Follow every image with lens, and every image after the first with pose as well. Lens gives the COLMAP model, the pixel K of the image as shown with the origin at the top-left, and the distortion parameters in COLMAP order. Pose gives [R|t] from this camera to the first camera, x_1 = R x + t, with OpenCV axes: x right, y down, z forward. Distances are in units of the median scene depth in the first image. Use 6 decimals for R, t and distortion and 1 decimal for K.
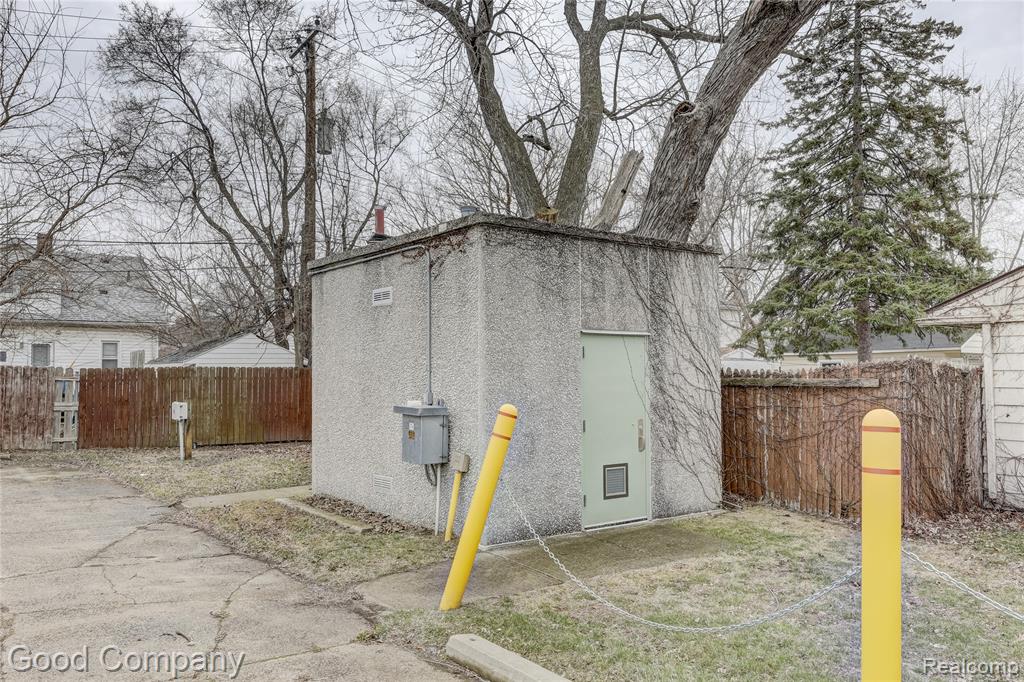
lens RADIAL K [[788.3, 0, 512.0], [0, 788.3, 341.0], [0, 0, 1]] dist [0.003517, 0.001064]
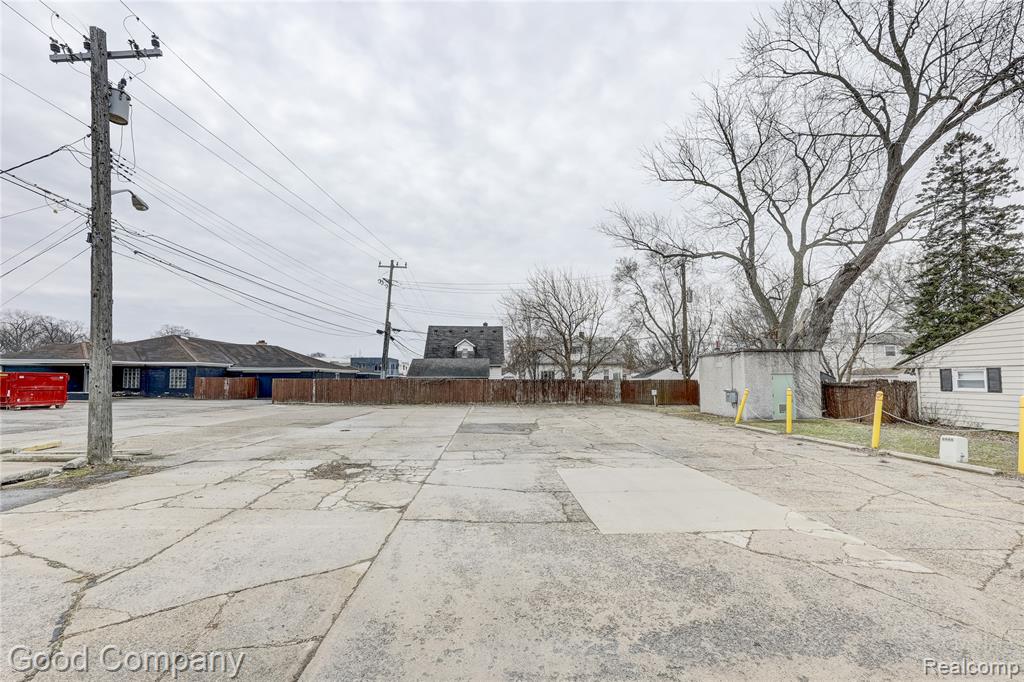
lens RADIAL K [[415.5, 0, 502.4], [0, 415.5, 354.3], [0, 0, 1]] dist [-0.002663, 0.000308]
pose [[0.811049, -0.038638, -0.583701, 0.189834], [0.027482, 0.999231, -0.027958, -0.078787], [0.584333, 0.006635, 0.811487, -1.447518]]
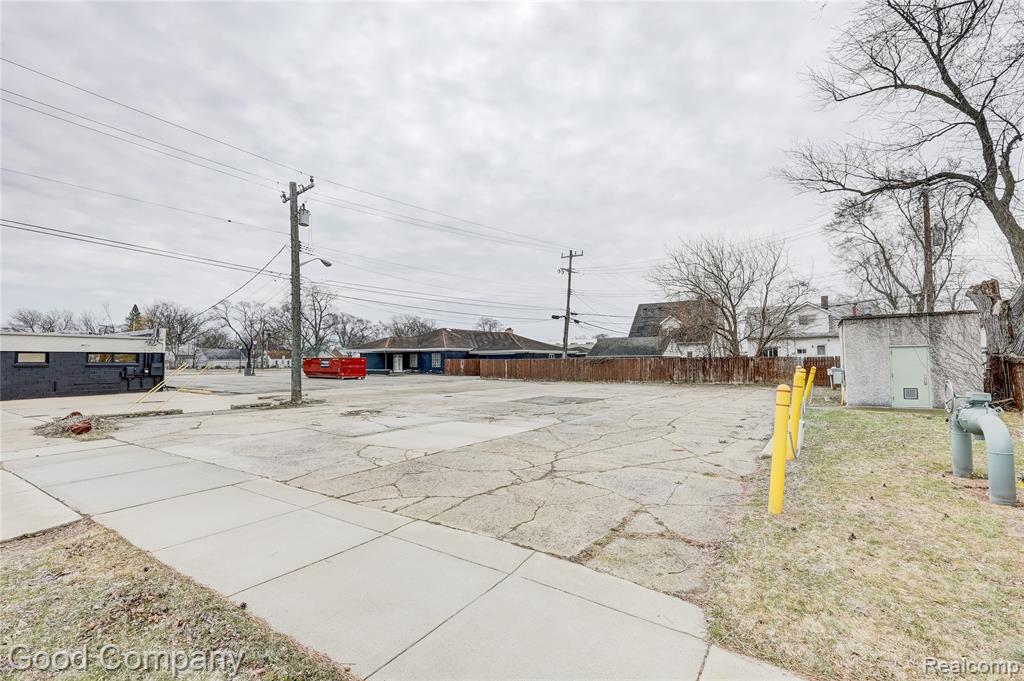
lens RADIAL K [[429.3, 0, 512.0], [0, 429.3, 340.5], [0, 0, 1]] dist [0.002120, 0.000526]
pose [[0.321248, -0.050881, -0.945627, 1.083956], [0.052213, 0.997988, -0.035961, -0.045440], [0.945555, -0.037822, 0.323258, -0.897237]]
